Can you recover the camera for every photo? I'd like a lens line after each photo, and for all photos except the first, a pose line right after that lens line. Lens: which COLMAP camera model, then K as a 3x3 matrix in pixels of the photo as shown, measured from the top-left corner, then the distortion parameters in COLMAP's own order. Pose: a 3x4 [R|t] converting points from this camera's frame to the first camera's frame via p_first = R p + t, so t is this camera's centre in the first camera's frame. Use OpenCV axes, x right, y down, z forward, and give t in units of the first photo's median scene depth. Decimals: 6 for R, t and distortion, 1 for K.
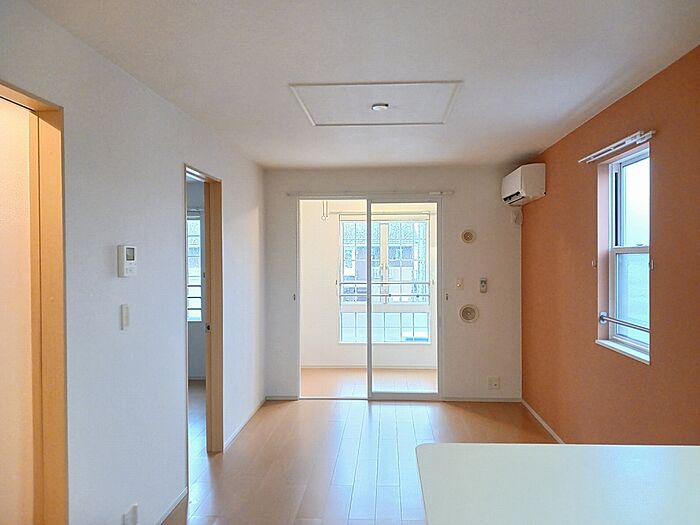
lens RADIAL K [[535.7, 0, 350.0], [0, 535.7, 262.5], [0, 0, 1]] dist [0.001072, 0.000073]
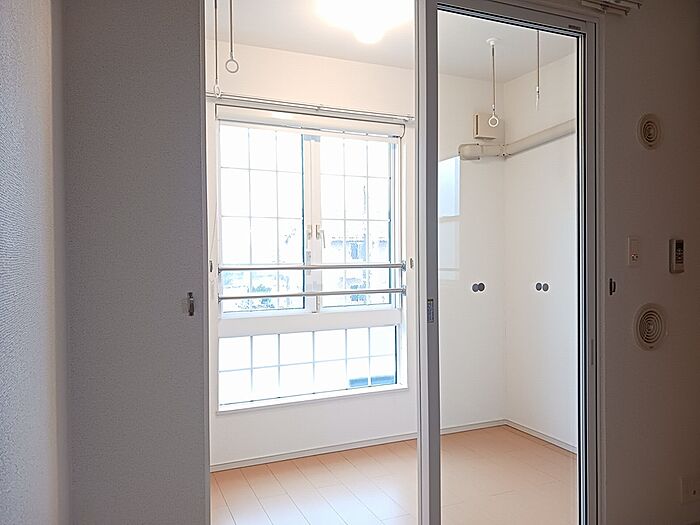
lens RADIAL K [[535.7, 0, 350.0], [0, 535.7, 262.5], [0, 0, 1]] dist [0.001072, 0.000073]
pose [[0.884608, -0.012410, 0.466171, -0.124630], [0.012733, 0.999916, 0.002457, 0.034135], [-0.466162, 0.003762, 0.884691, 0.586510]]
